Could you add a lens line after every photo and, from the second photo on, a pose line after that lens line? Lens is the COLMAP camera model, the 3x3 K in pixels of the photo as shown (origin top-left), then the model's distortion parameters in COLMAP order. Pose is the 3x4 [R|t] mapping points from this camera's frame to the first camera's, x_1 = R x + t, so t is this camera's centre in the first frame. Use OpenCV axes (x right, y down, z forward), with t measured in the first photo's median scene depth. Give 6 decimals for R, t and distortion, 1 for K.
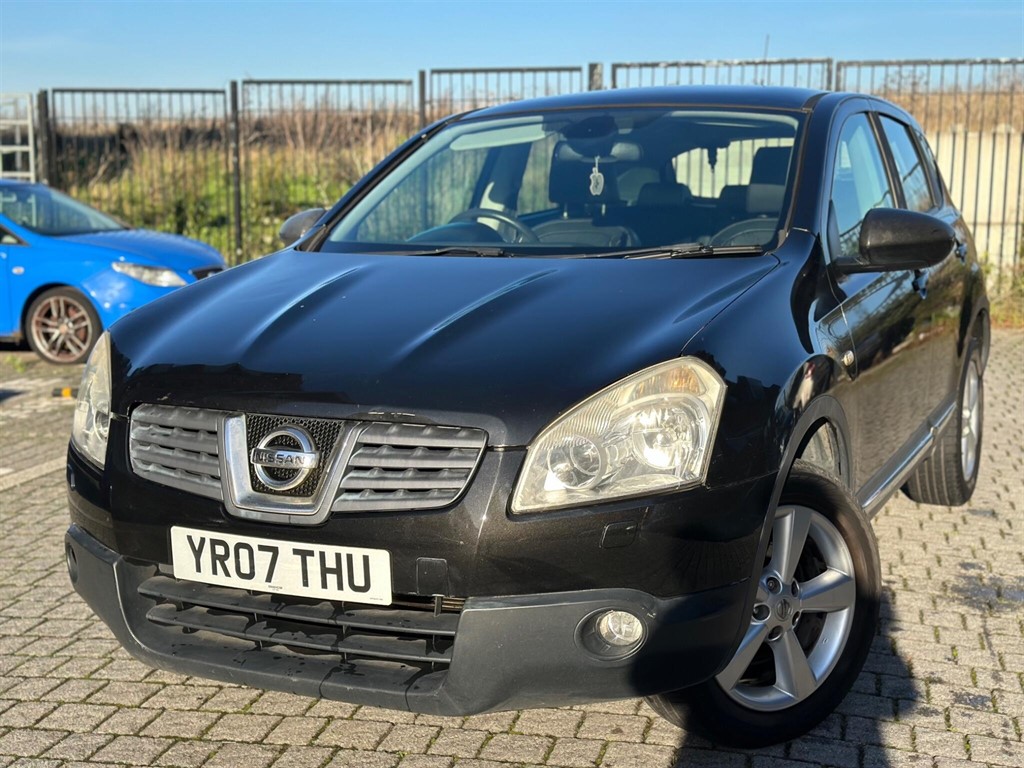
lens RADIAL K [[1431.6, 0, 509.5], [0, 1431.6, 388.1], [0, 0, 1]] dist [0.211132, -0.437986]
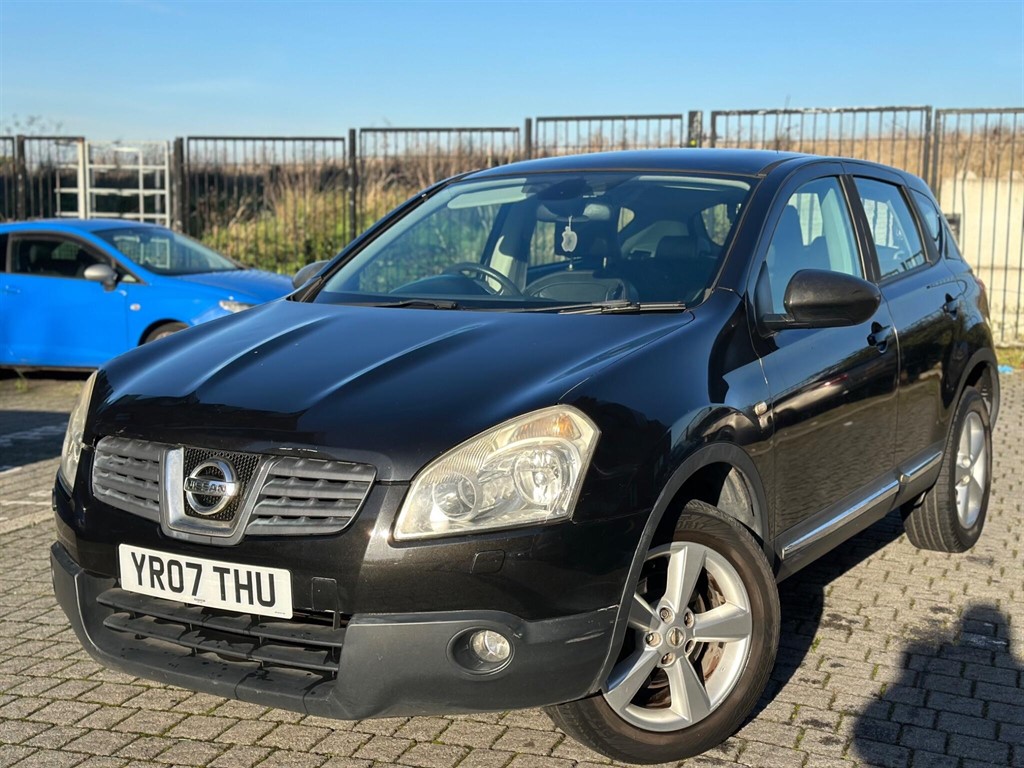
lens RADIAL K [[1431.4, 0, 512.0], [0, 1431.4, 384.0], [0, 0, 1]] dist [0.218172, -0.480418]
pose [[0.994022, 0.019300, -0.107457, 0.175068], [-0.022254, 0.999405, -0.026357, -0.006624], [0.106885, 0.028591, 0.993860, -0.098678]]
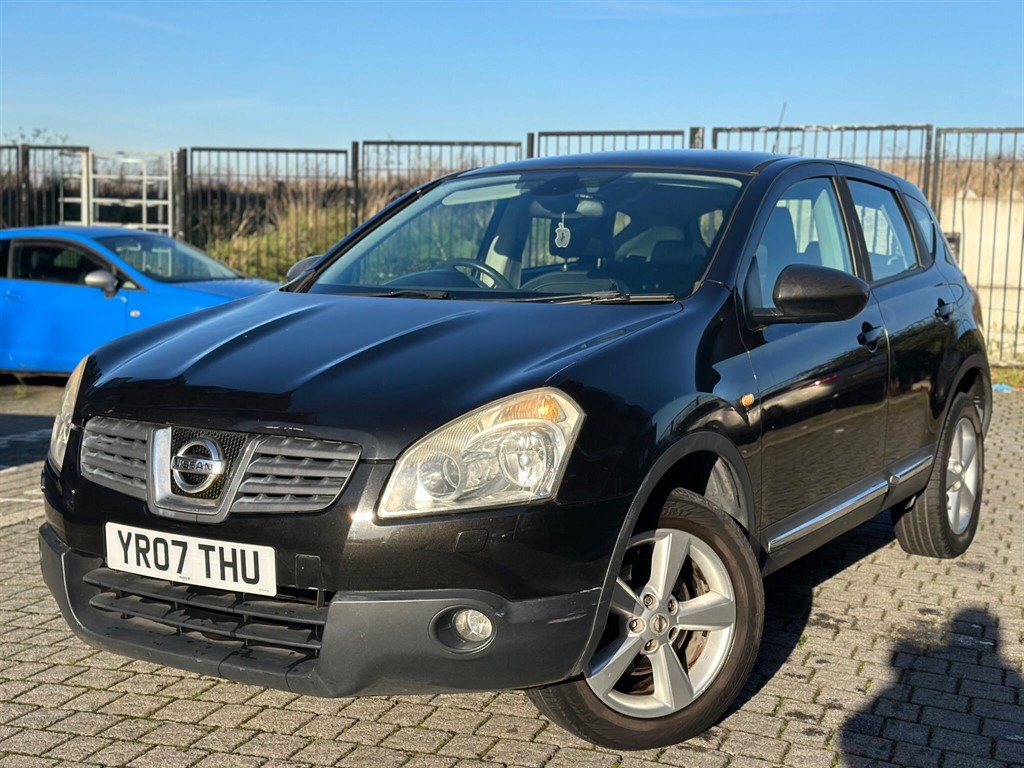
lens RADIAL K [[1431.6, 0, 509.5], [0, 1431.6, 388.1], [0, 0, 1]] dist [0.211132, -0.437986]
pose [[0.993312, 0.031011, -0.111222, 0.187400], [-0.035554, 0.998603, -0.039095, 0.020523], [0.109855, 0.042788, 0.993026, -0.101776]]
